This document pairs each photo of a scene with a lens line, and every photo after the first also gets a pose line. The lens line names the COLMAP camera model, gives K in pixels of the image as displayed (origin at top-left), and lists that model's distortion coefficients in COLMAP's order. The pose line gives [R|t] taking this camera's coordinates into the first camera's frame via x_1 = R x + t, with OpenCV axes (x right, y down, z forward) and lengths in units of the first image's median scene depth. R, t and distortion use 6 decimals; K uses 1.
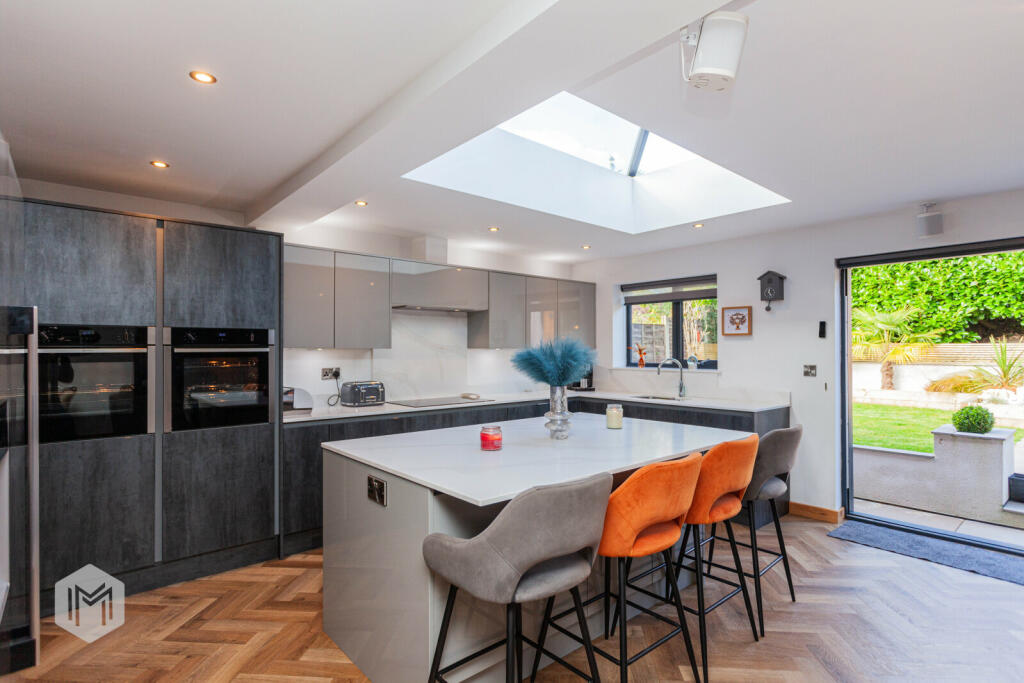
lens RADIAL K [[515.2, 0, 510.4], [0, 515.2, 348.4], [0, 0, 1]] dist [0.003226, -0.000239]
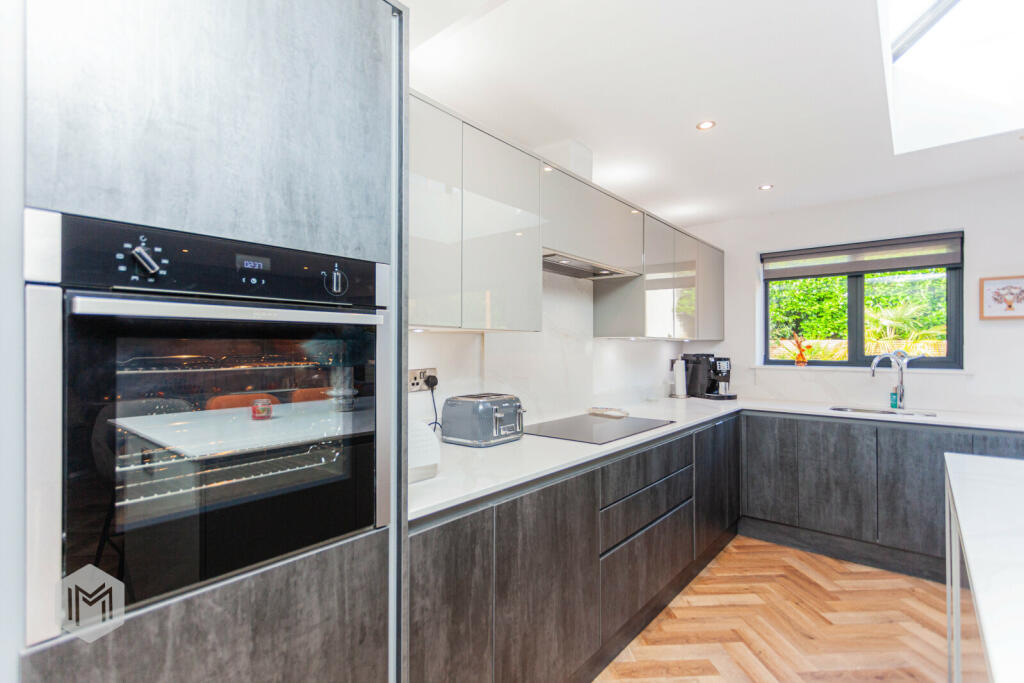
lens RADIAL K [[486.3, 0, 511.9], [0, 486.3, 346.7], [0, 0, 1]] dist [0.004191, 0.001559]
pose [[0.987818, 0.003607, 0.155570, -0.406424], [-0.003467, 0.999993, -0.001169, 0.019606], [-0.155573, 0.000615, 0.987824, 0.622006]]
